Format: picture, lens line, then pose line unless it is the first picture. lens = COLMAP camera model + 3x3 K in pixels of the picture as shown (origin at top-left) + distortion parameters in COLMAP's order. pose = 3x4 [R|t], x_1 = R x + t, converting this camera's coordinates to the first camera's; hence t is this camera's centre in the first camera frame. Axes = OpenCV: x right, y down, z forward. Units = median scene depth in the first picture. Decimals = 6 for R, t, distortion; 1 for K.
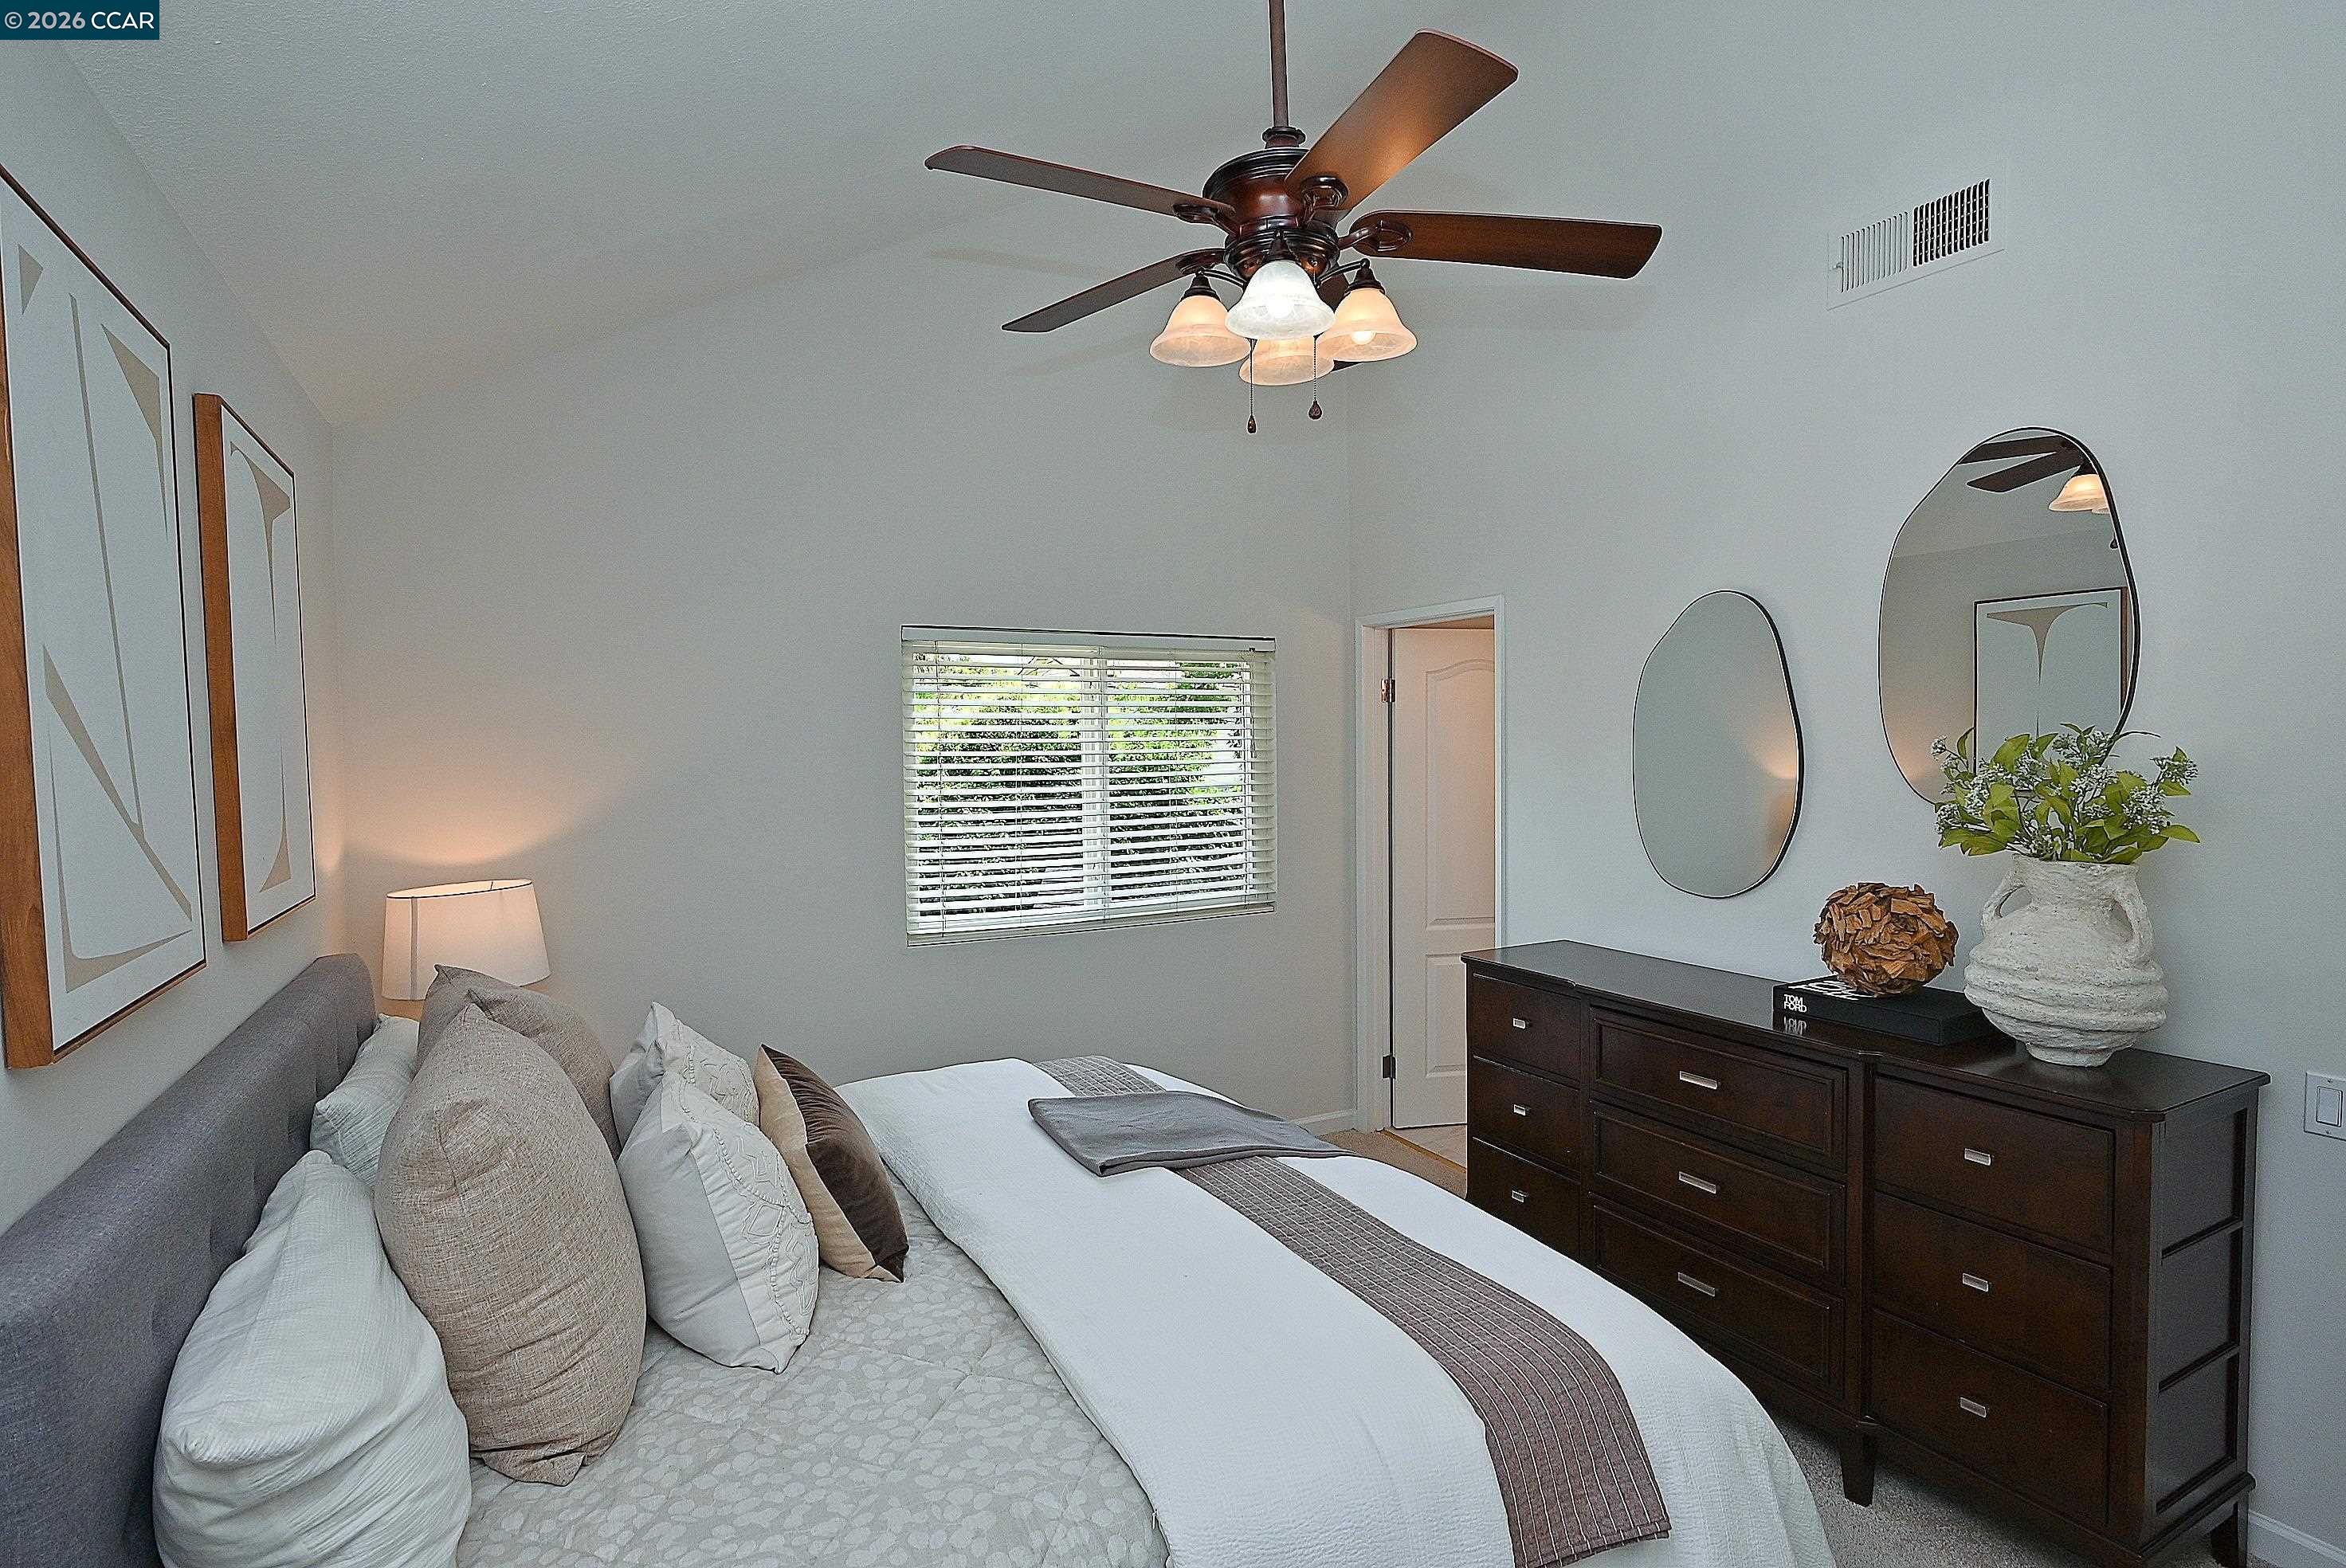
lens RADIAL K [[1165.2, 0, 1173.6], [0, 1165.2, 790.5], [0, 0, 1]] dist [-0.001876, 0.001626]
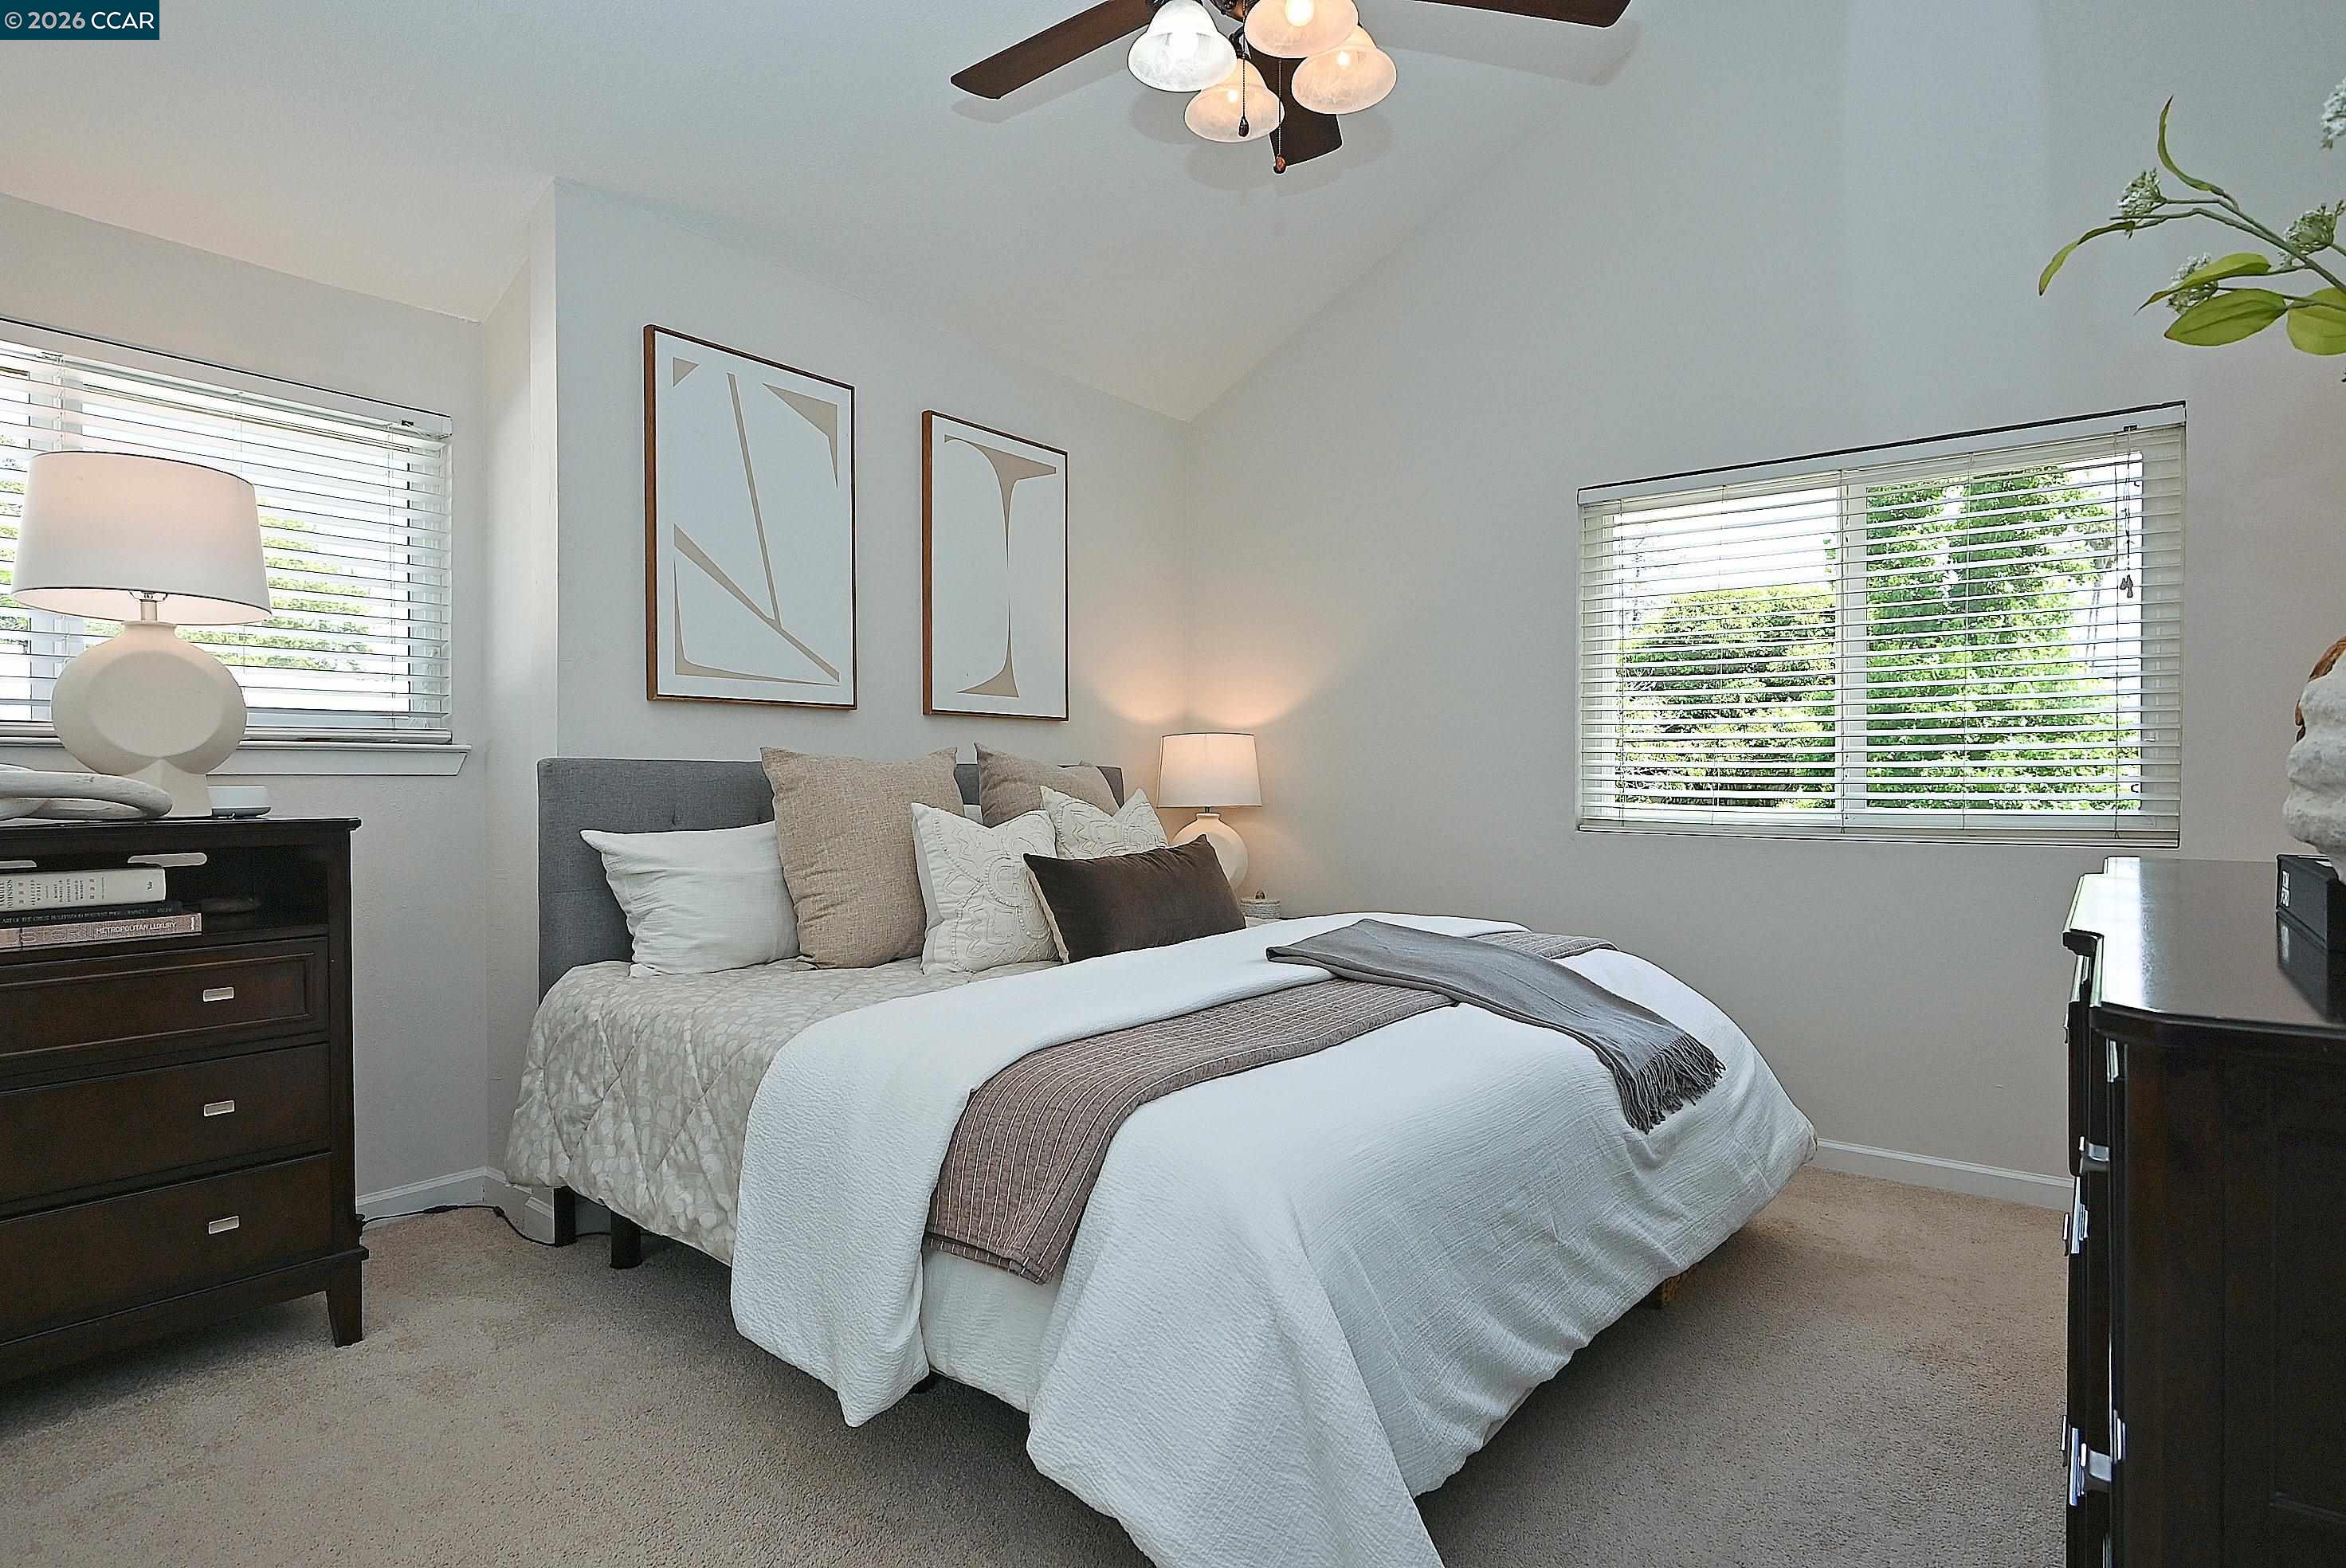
lens RADIAL K [[1207.0, 0, 1173.0], [0, 1207.0, 784.0], [0, 0, 1]] dist [-0.001103, -0.000078]
pose [[0.402466, 0.022174, -0.915167, 0.732557], [-0.044269, 0.999008, 0.004737, 0.148695], [0.914364, 0.038607, 0.403048, 0.421069]]
